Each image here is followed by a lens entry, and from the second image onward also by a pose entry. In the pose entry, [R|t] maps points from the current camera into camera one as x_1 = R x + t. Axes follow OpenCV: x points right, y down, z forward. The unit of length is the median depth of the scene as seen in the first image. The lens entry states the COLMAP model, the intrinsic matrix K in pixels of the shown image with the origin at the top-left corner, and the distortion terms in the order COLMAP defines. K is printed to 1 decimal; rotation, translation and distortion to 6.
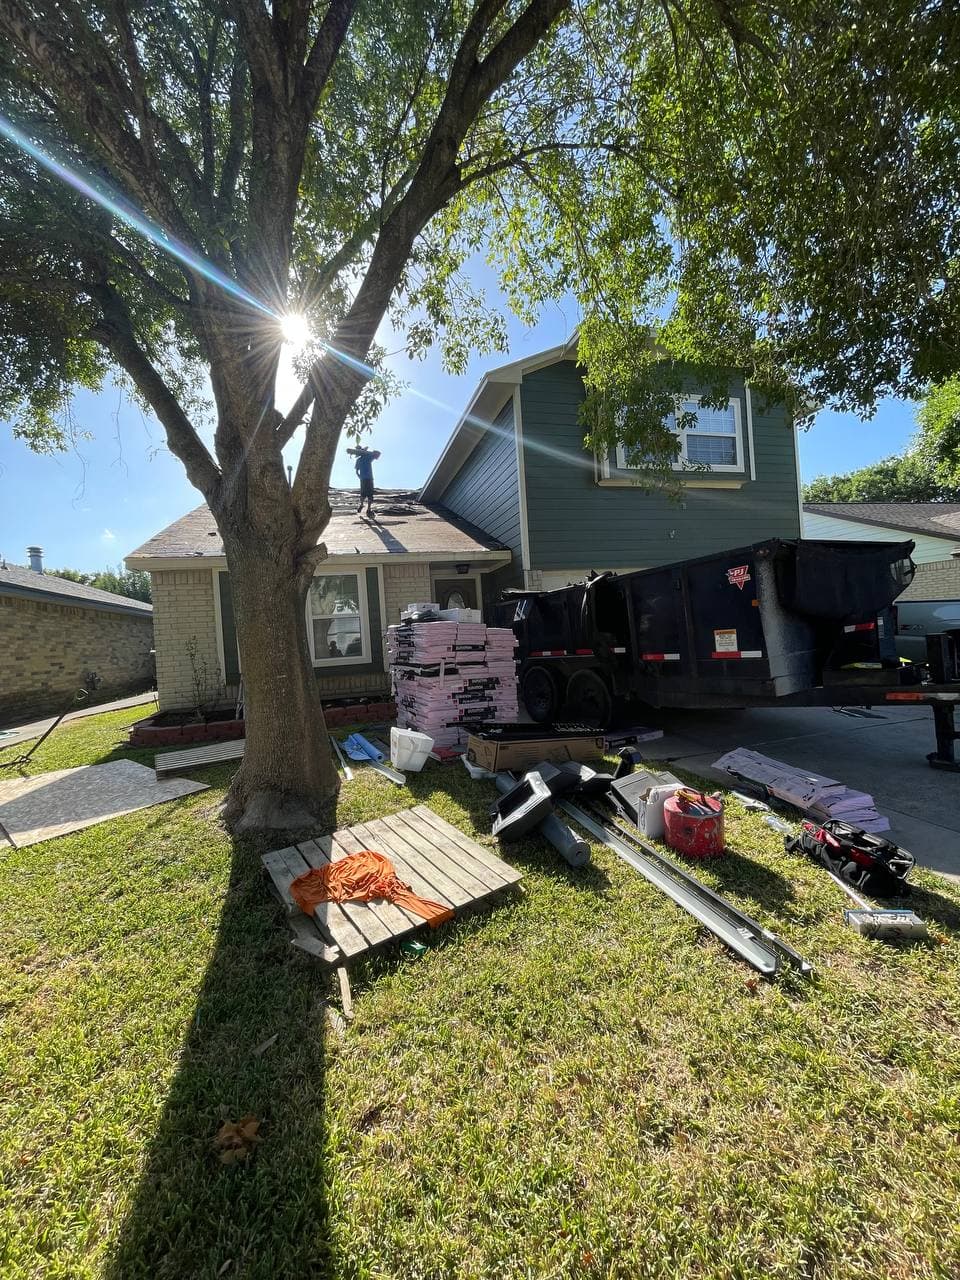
lens RADIAL K [[521.5, 0, 484.2], [0, 521.5, 642.5], [0, 0, 1]] dist [-0.001469, -0.005253]
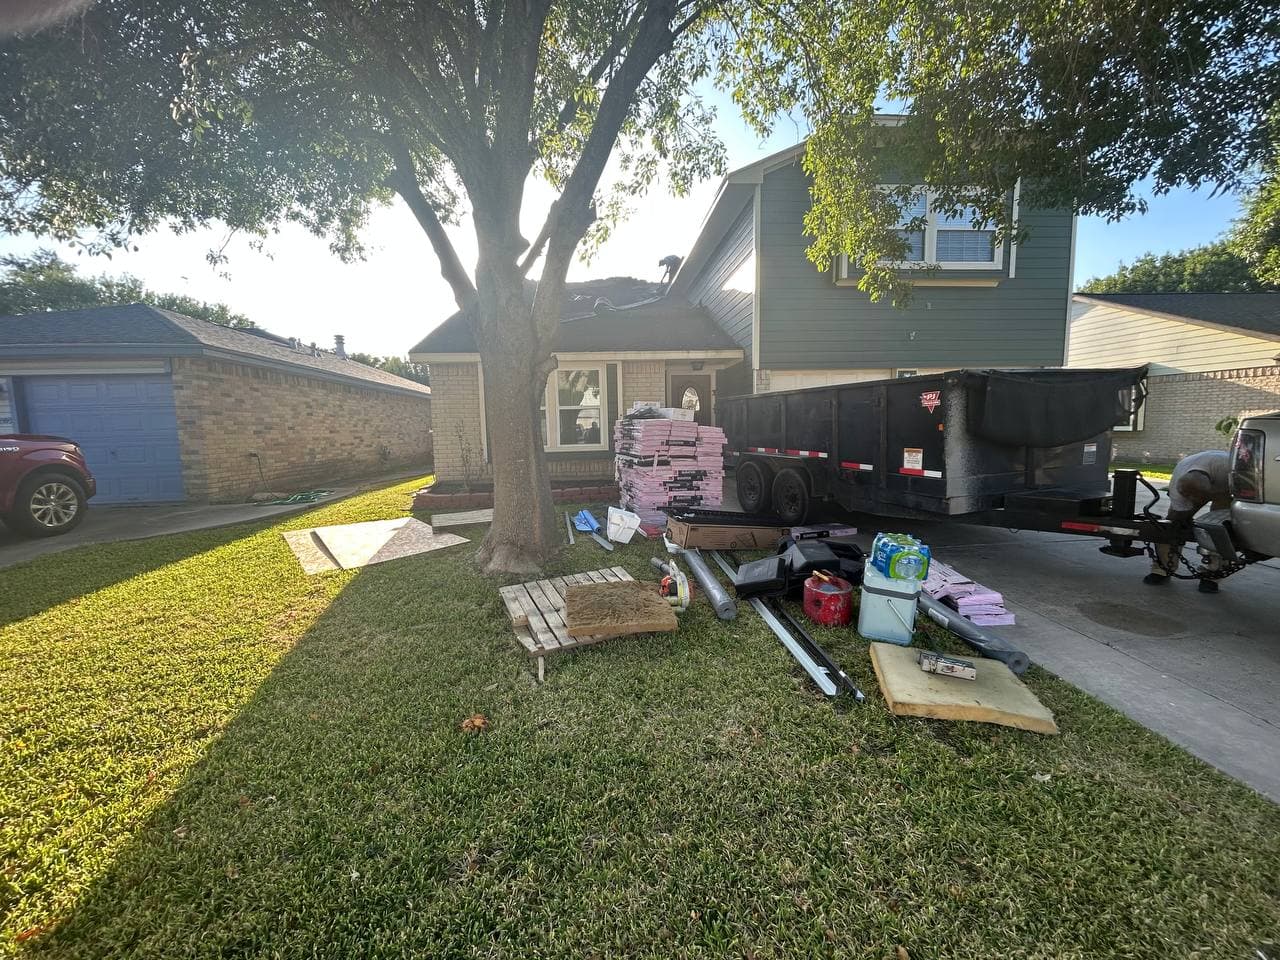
lens RADIAL K [[521.5, 0, 637.4], [0, 521.5, 479.8], [0, 0, 1]] dist [-0.001469, -0.005253]
pose [[0.980530, 0.063816, -0.185713, 0.095418], [-0.046333, 0.994204, 0.097010, -0.016859], [0.190827, -0.086516, 0.977804, -0.146477]]
